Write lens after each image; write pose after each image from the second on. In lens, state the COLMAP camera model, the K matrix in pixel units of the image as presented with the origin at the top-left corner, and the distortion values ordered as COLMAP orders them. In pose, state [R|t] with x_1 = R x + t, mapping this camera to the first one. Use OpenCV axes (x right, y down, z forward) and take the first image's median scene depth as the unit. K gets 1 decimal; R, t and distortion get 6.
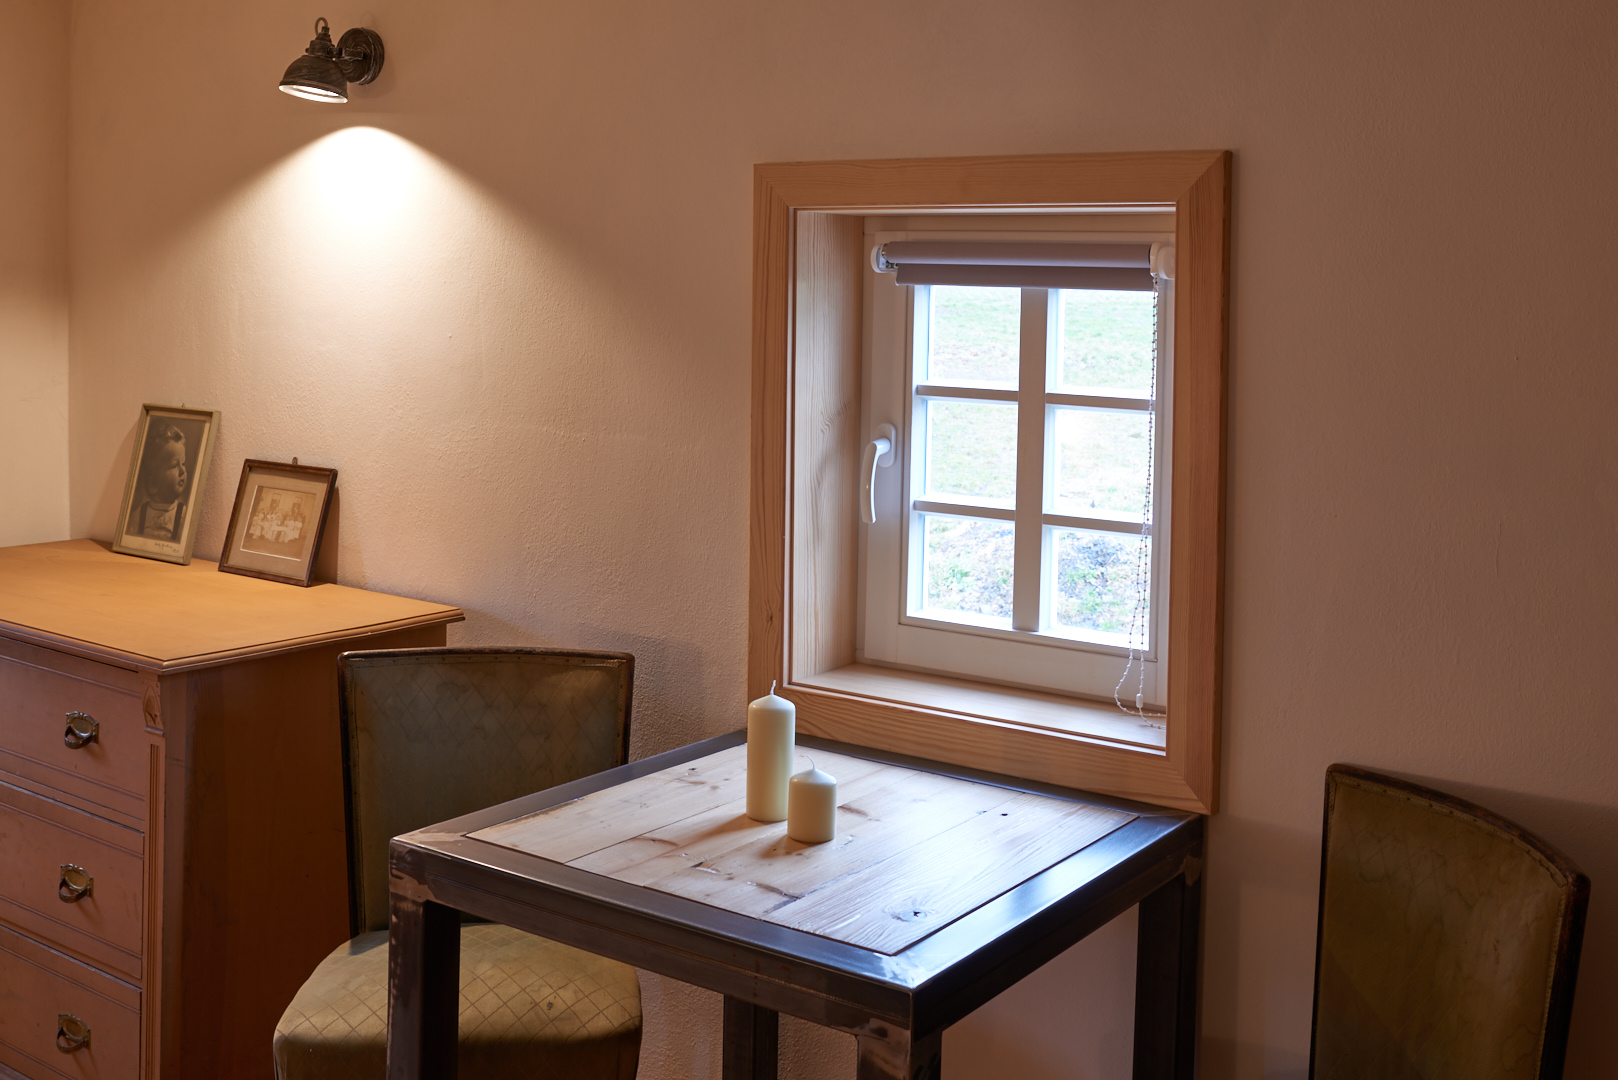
lens RADIAL K [[1687.6, 0, 807.5], [0, 1687.6, 392.7], [0, 0, 1]] dist [-0.073121, 0.013337]
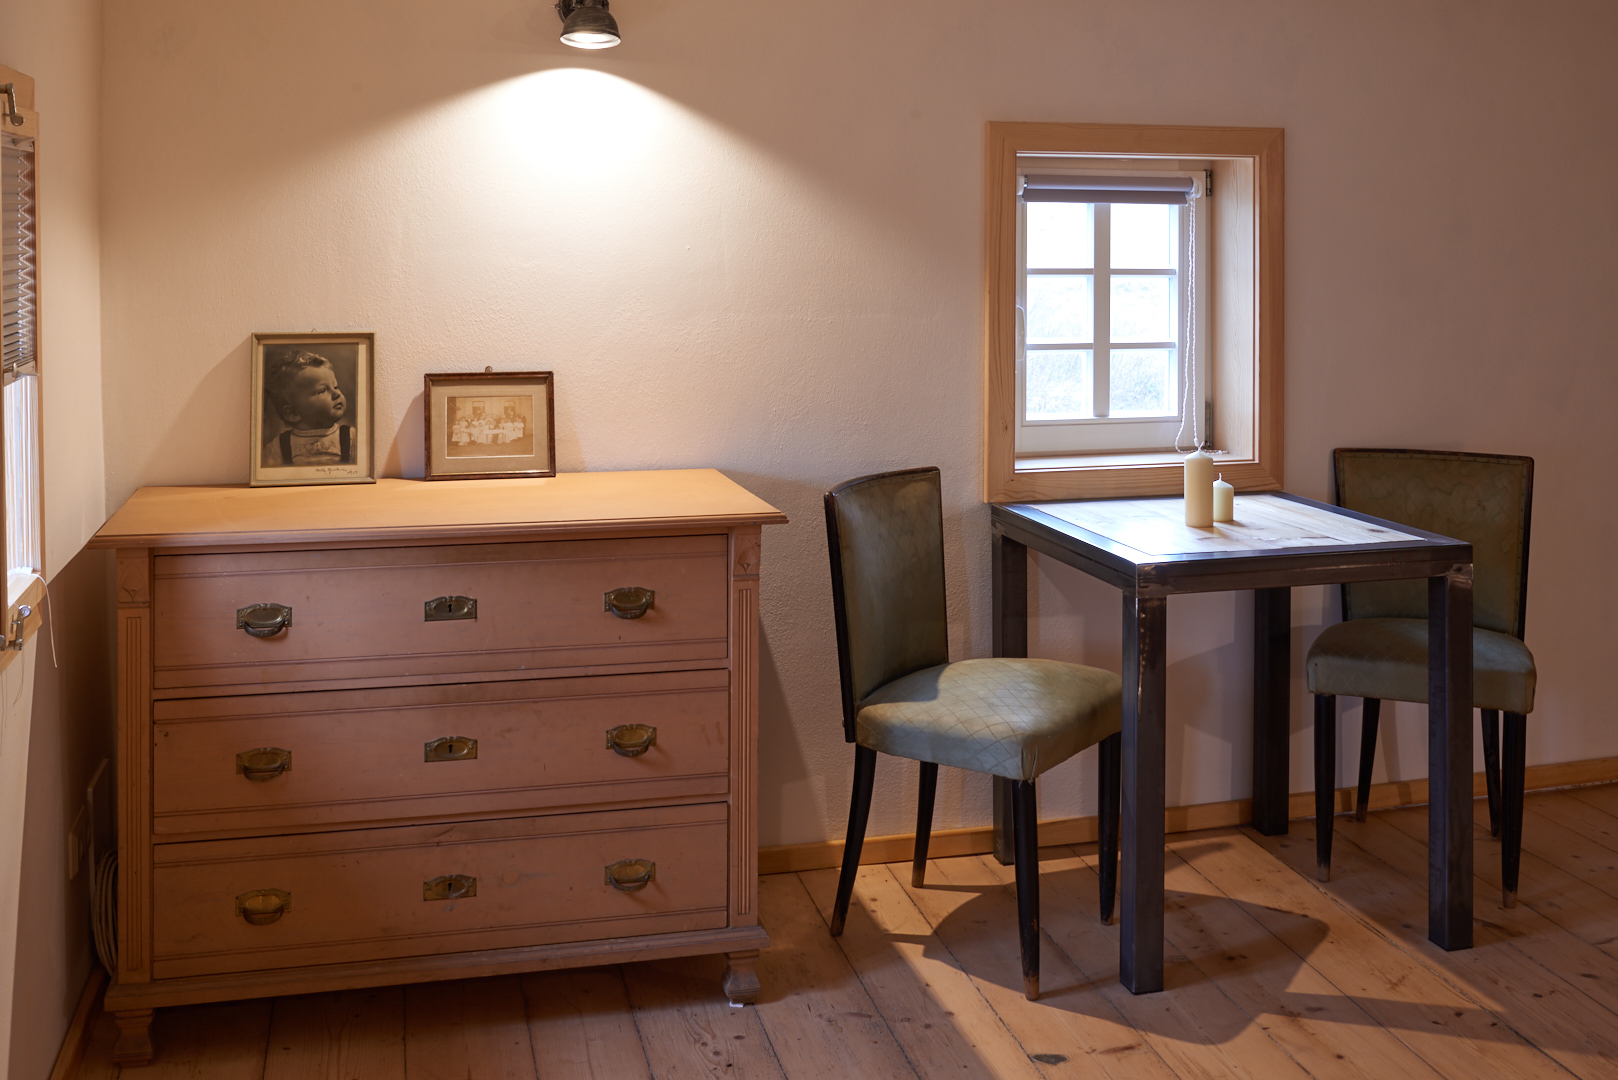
lens RADIAL K [[1687.6, 0, 807.5], [0, 1687.6, 392.7], [0, 0, 1]] dist [-0.073121, 0.013337]
pose [[0.644374, -0.097976, 0.758409, -1.027790], [0.053394, 0.995102, 0.083188, -0.024803], [-0.762845, -0.013110, 0.646449, 0.139058]]
